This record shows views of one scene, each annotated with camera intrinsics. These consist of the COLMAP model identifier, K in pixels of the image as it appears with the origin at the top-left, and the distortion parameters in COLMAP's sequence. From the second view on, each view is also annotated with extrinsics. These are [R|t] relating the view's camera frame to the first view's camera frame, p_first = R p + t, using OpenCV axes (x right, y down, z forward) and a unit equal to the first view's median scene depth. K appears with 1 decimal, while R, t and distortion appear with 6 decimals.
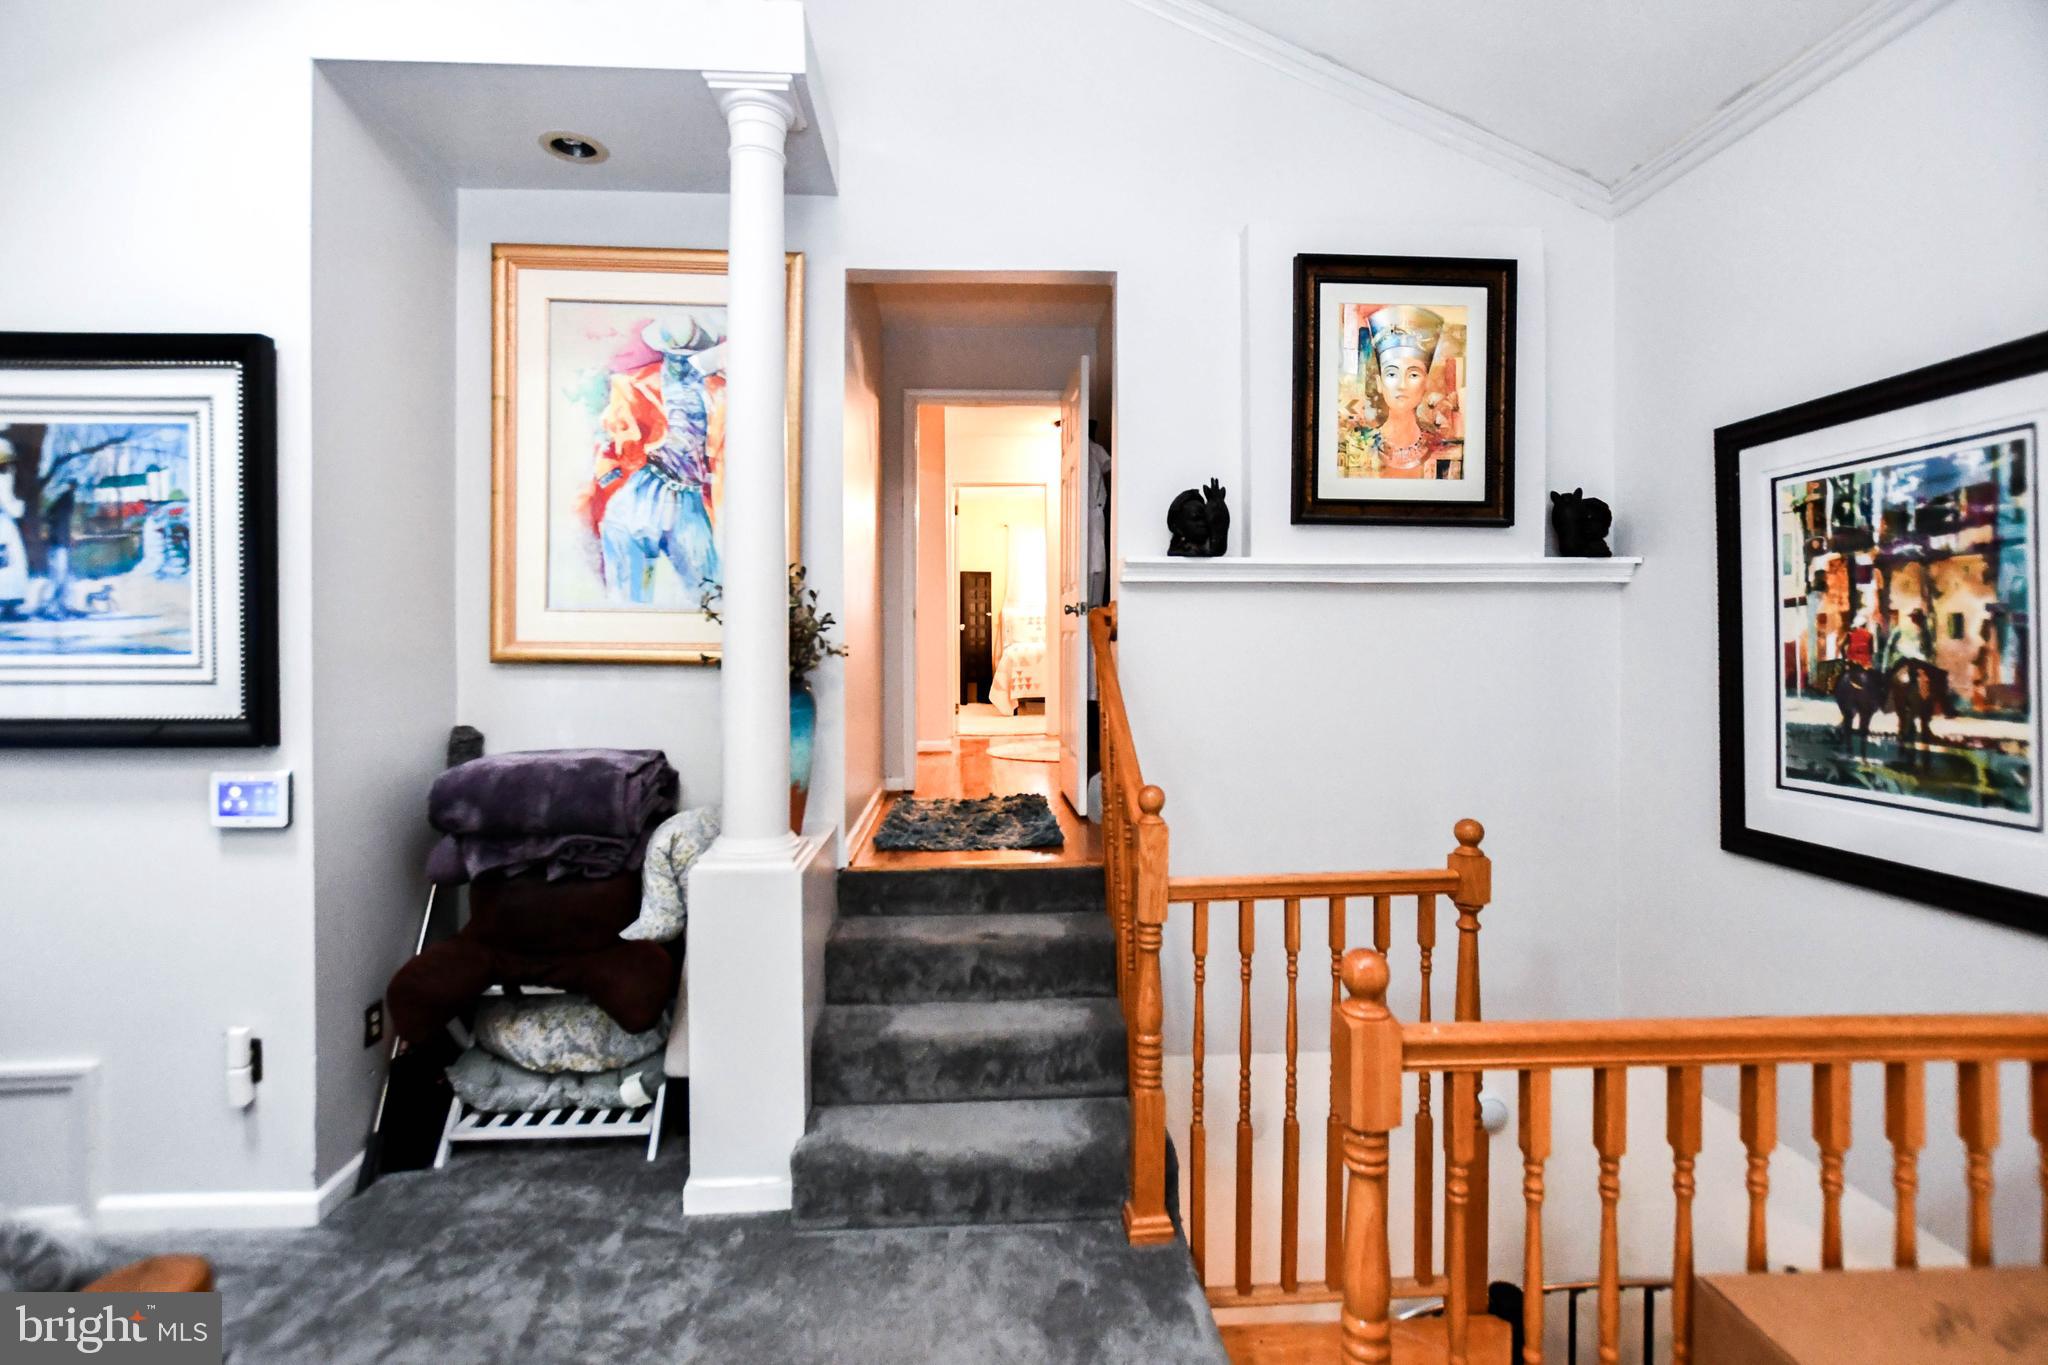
lens RADIAL K [[907.2, 0, 1007.9], [0, 907.2, 646.9], [0, 0, 1]] dist [-0.009851, 0.000478]
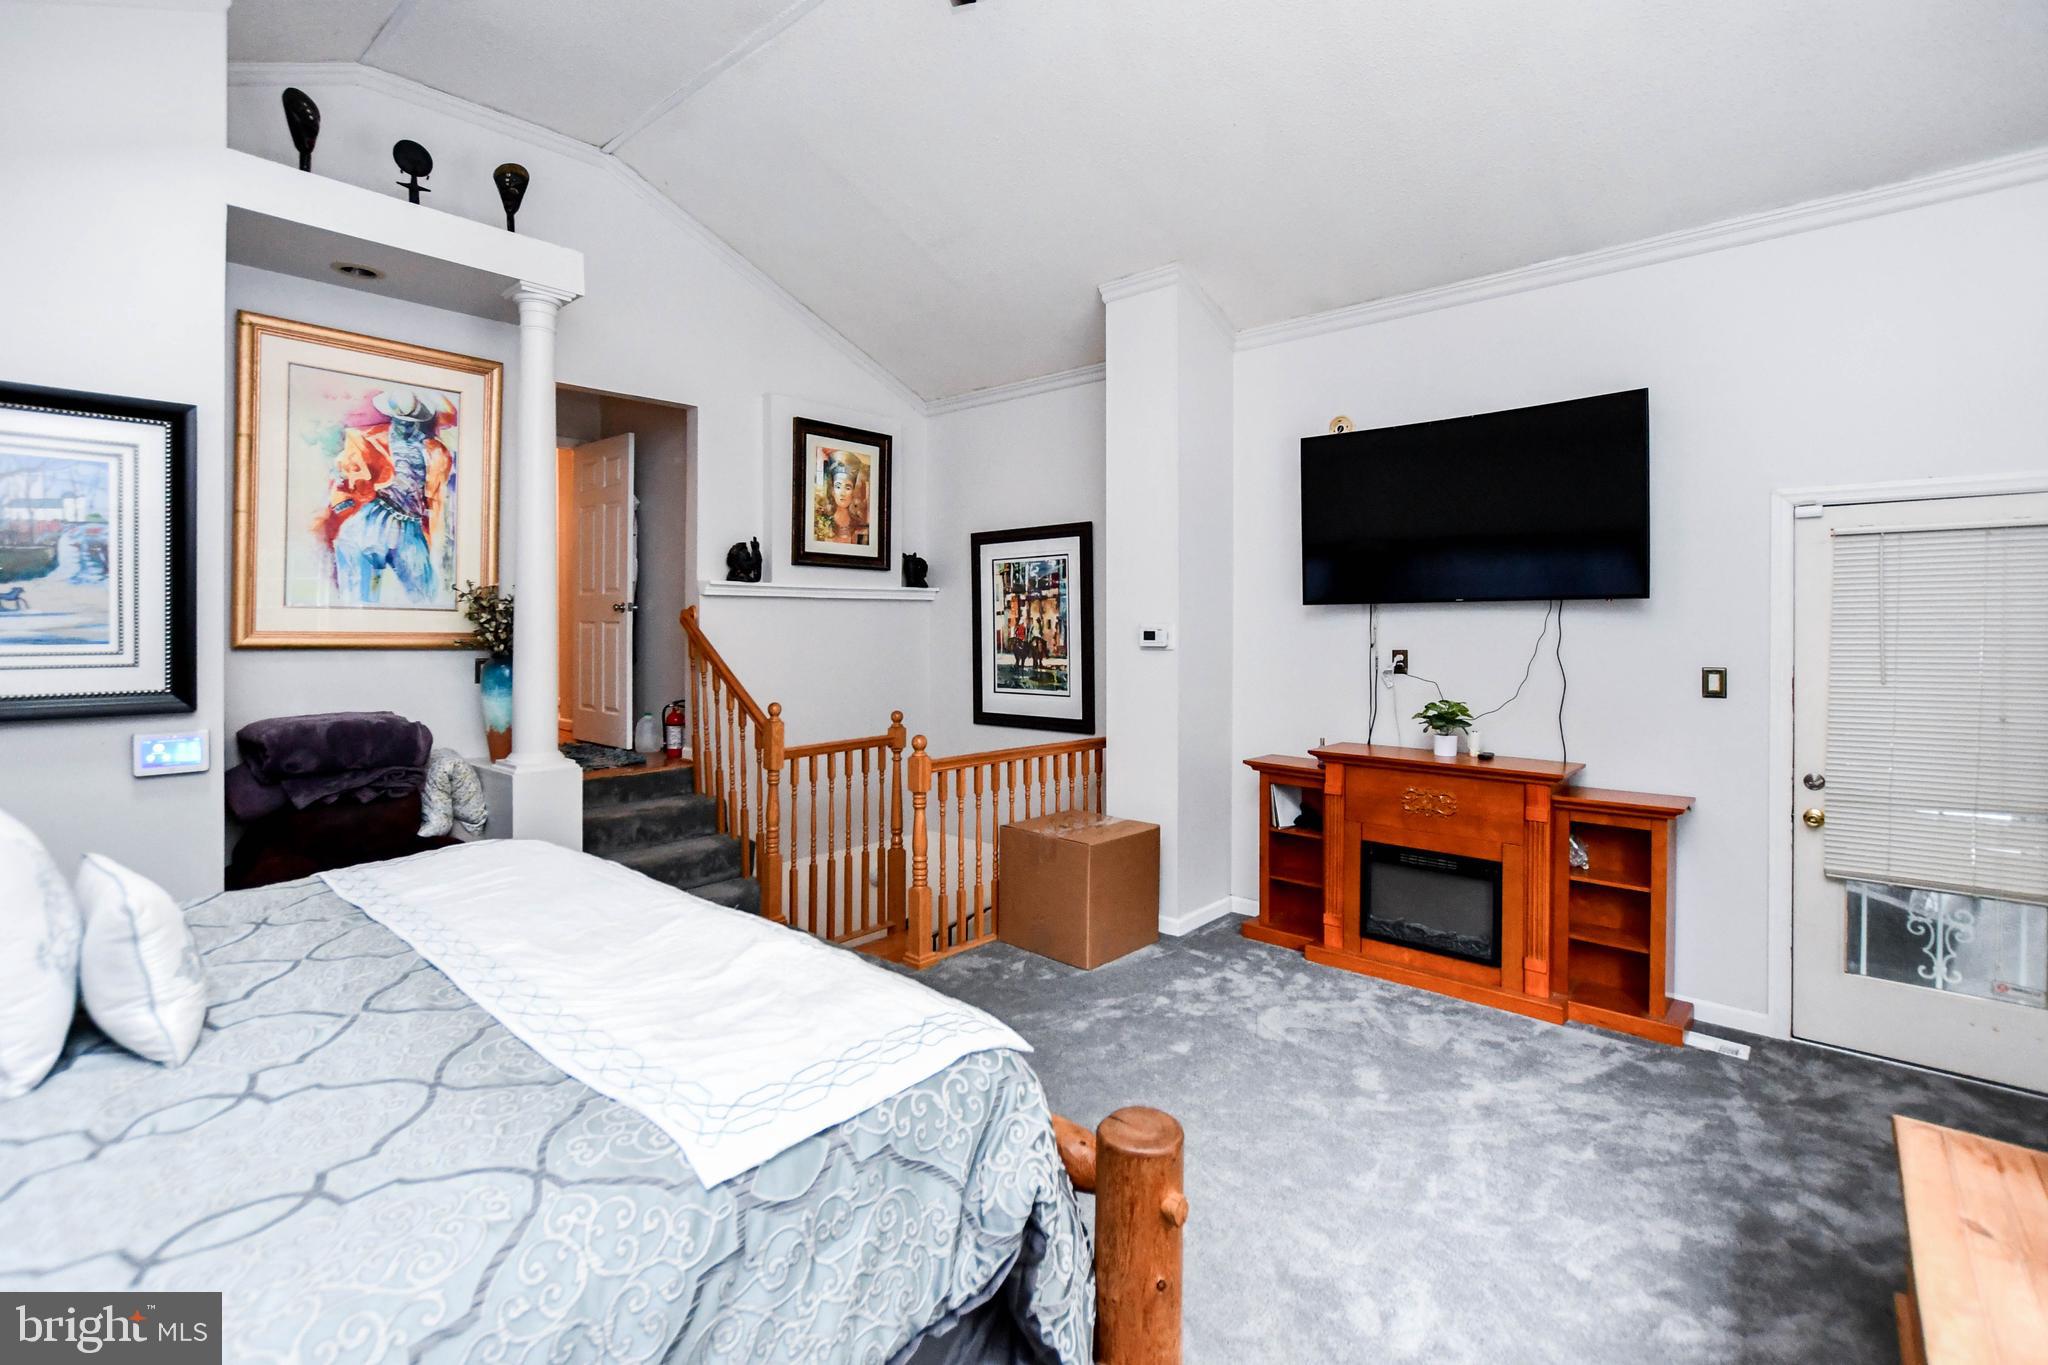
lens RADIAL K [[907.2, 0, 1007.9], [0, 907.2, 646.9], [0, 0, 1]] dist [-0.009851, 0.000478]
pose [[0.709548, -0.015546, 0.704486, -0.778713], [0.002640, 0.999808, 0.019405, -0.007274], [-0.704653, -0.011909, 0.709453, -0.693564]]
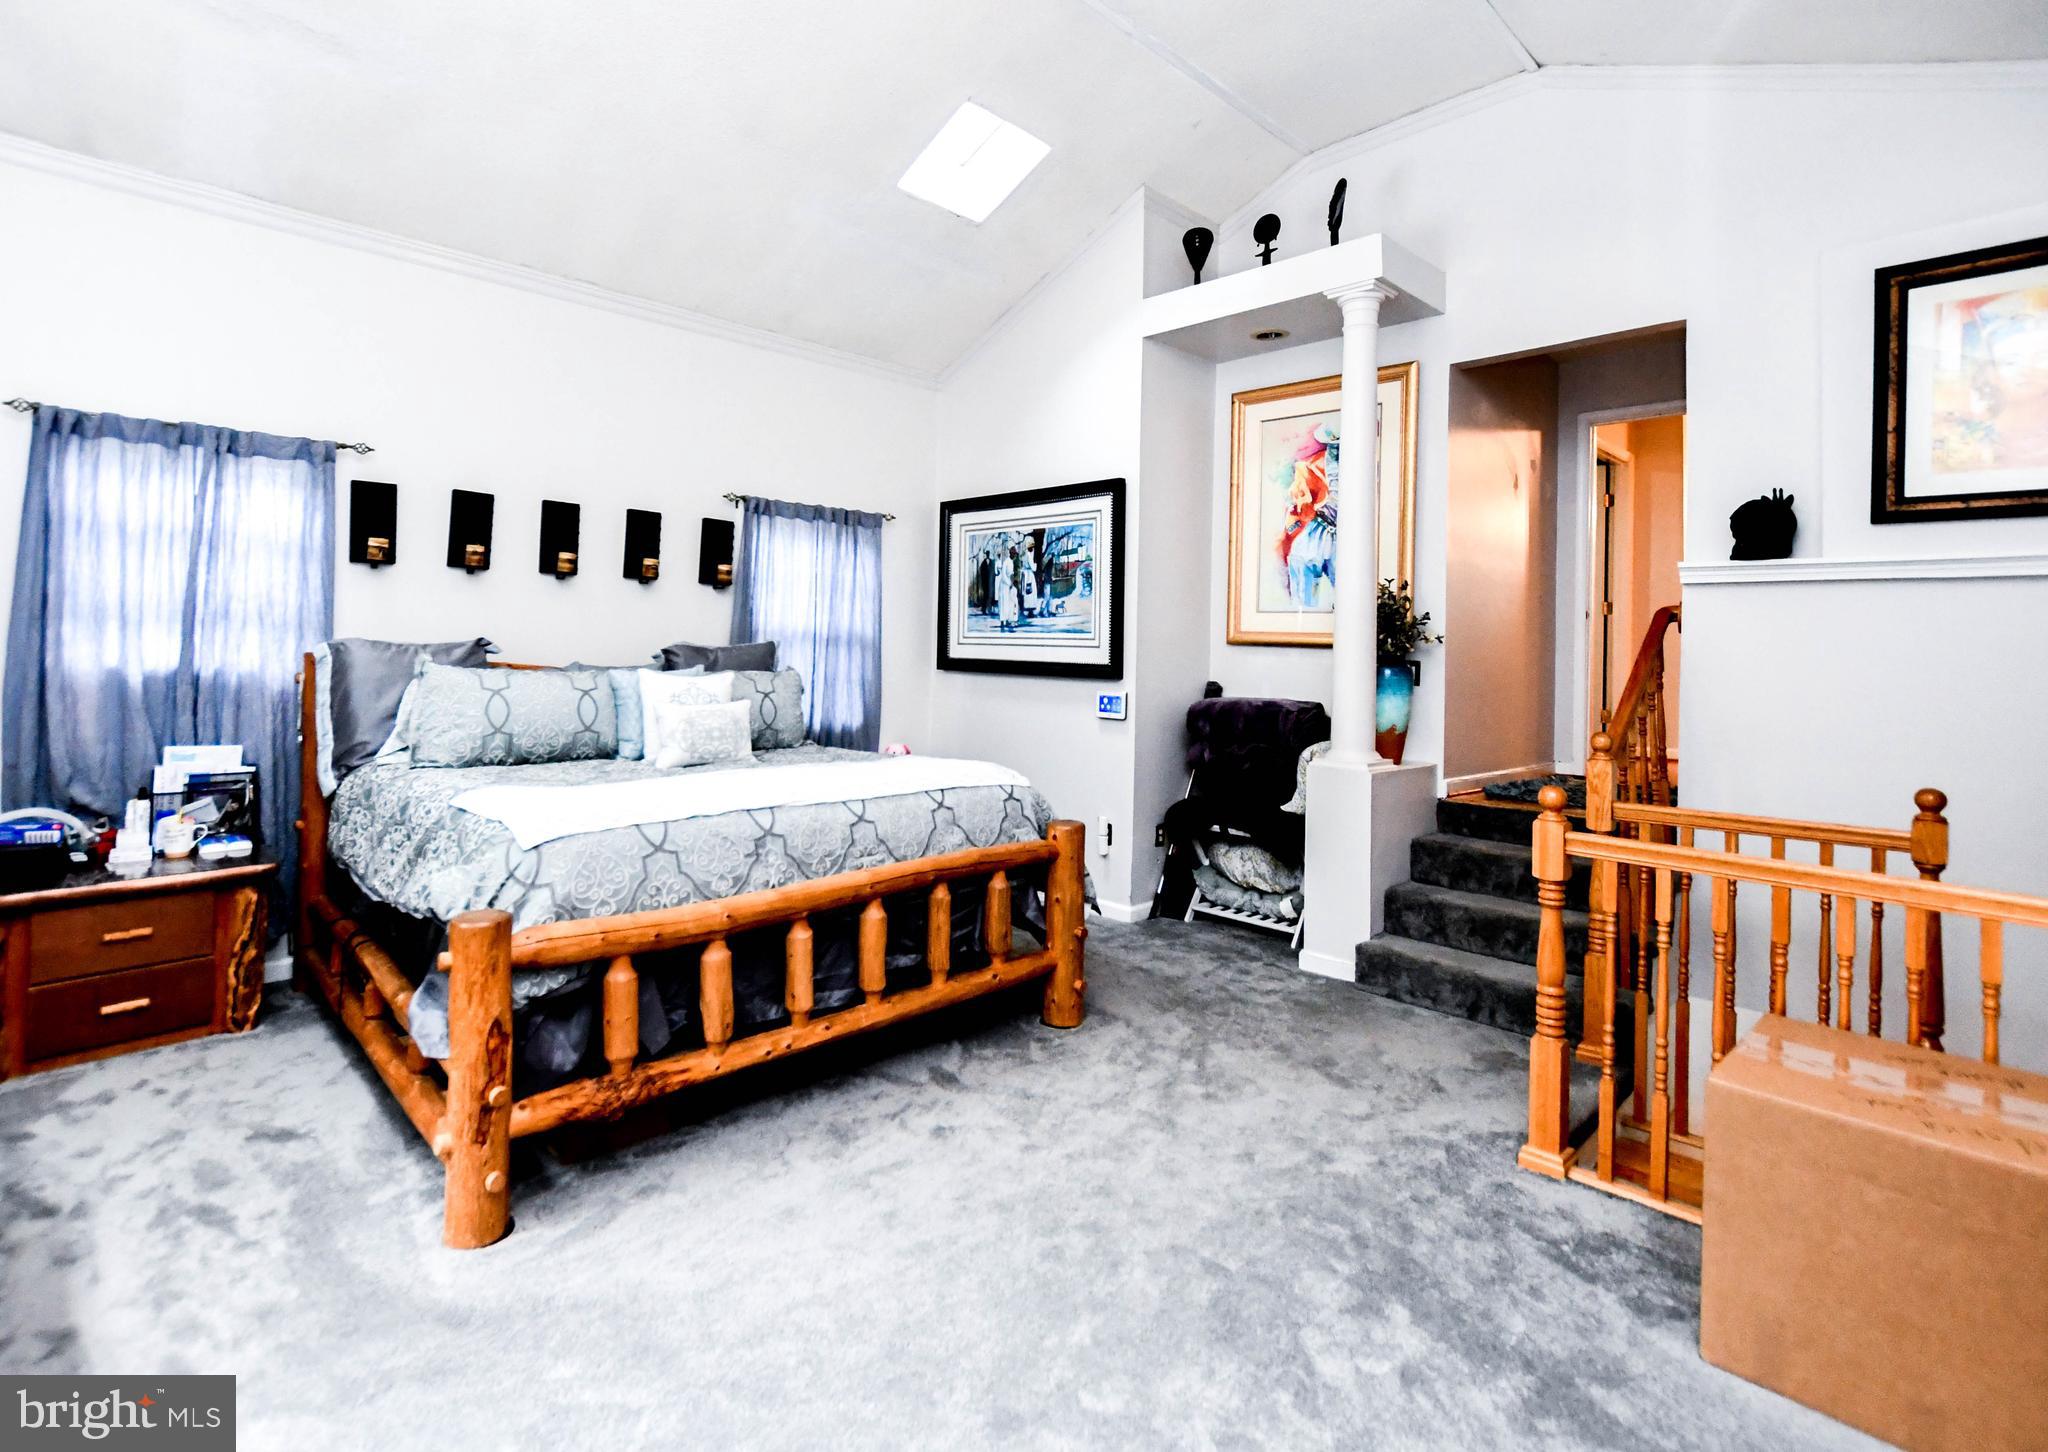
lens RADIAL K [[1000.0, 0, 1014.4], [0, 1000.0, 638.8], [0, 0, 1]] dist [0.000952, 0.000087]
pose [[0.678705, 0.010646, -0.734334, 0.584268], [-0.026726, 0.999591, -0.010210, 0.043068], [0.733925, 0.026555, 0.678711, -0.610161]]
